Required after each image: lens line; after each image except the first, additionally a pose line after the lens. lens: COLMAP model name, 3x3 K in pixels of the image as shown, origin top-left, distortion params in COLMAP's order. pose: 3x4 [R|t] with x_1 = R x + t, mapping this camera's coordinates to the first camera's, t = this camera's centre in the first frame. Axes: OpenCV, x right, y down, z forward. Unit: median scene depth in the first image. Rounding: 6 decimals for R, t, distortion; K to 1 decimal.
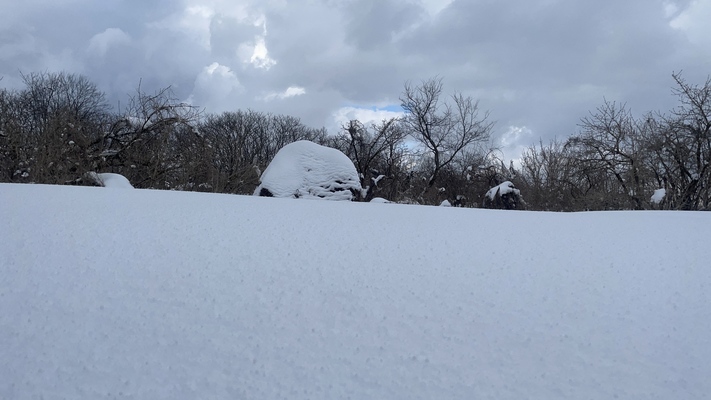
lens RADIAL K [[532.6, 0, 355.2], [0, 532.6, 198.5], [0, 0, 1]] dist [0.051090, -0.020413]
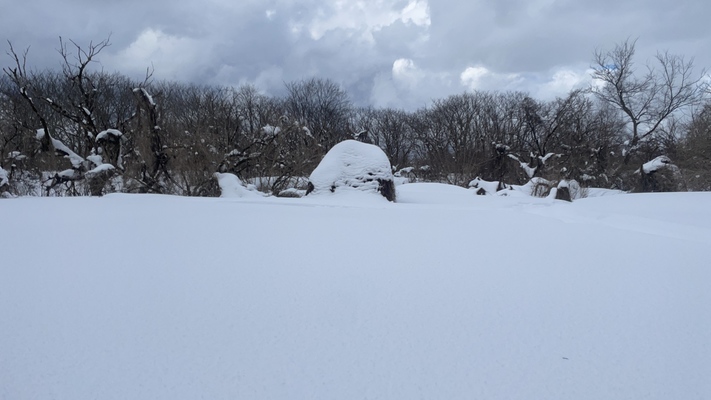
lens RADIAL K [[532.6, 0, 356.4], [0, 532.6, 201.5], [0, 0, 1]] dist [0.051090, -0.020413]
pose [[0.878564, -0.010170, -0.477516, 0.203835], [0.033071, 0.998669, 0.039578, -0.007232], [0.476478, -0.050563, 0.877731, -0.018728]]
